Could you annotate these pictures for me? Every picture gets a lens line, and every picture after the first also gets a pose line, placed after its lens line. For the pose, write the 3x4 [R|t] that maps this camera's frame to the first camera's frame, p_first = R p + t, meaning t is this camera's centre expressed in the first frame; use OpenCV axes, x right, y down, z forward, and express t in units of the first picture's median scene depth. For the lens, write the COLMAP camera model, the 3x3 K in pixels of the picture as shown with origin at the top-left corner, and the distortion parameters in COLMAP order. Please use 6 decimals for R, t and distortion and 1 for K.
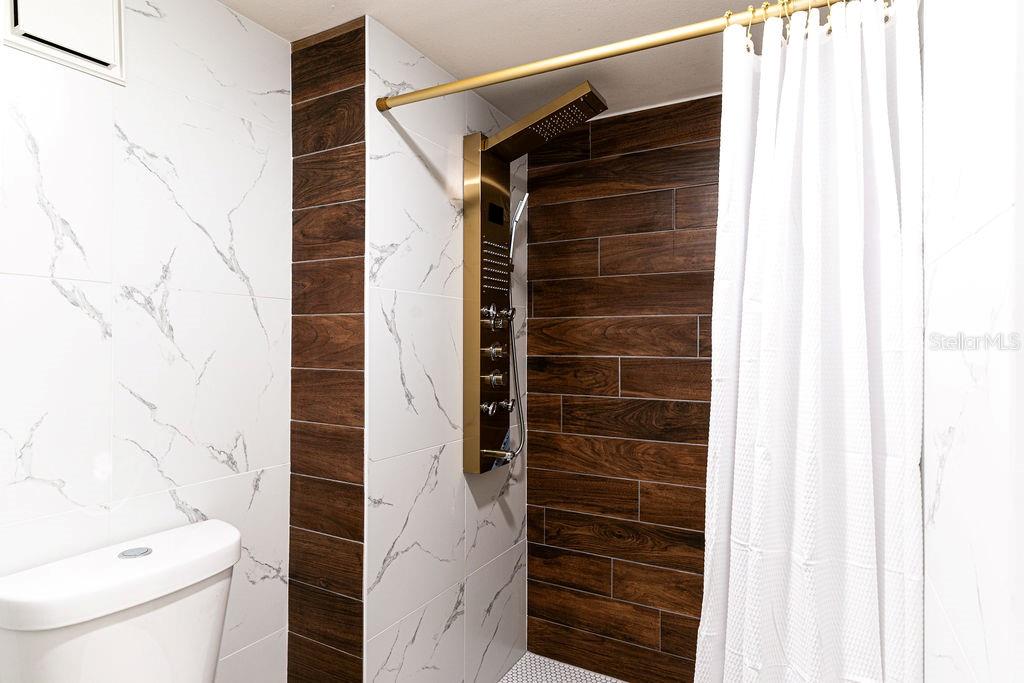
lens RADIAL K [[562.7, 0, 513.6], [0, 562.7, 342.3], [0, 0, 1]] dist [0.002985, -0.001314]
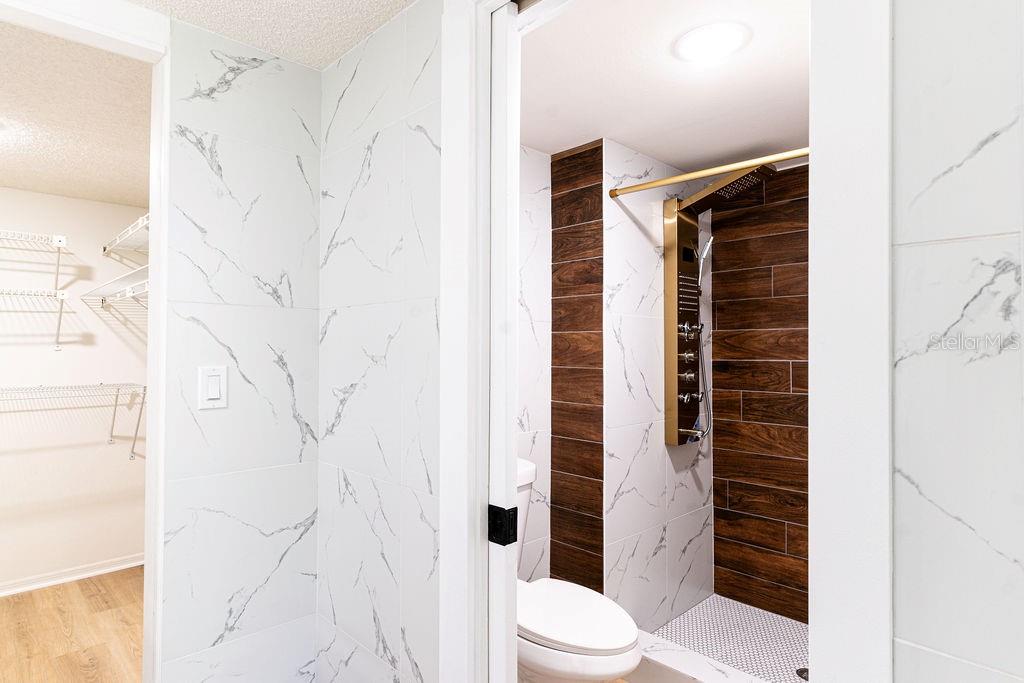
lens RADIAL K [[562.7, 0, 512.1], [0, 562.7, 342.5], [0, 0, 1]] dist [0.002985, -0.001314]
pose [[0.955109, -0.006630, -0.296179, -0.043313], [0.002948, 0.999913, -0.012876, -0.000848], [0.296239, 0.011425, 0.955046, -0.495340]]
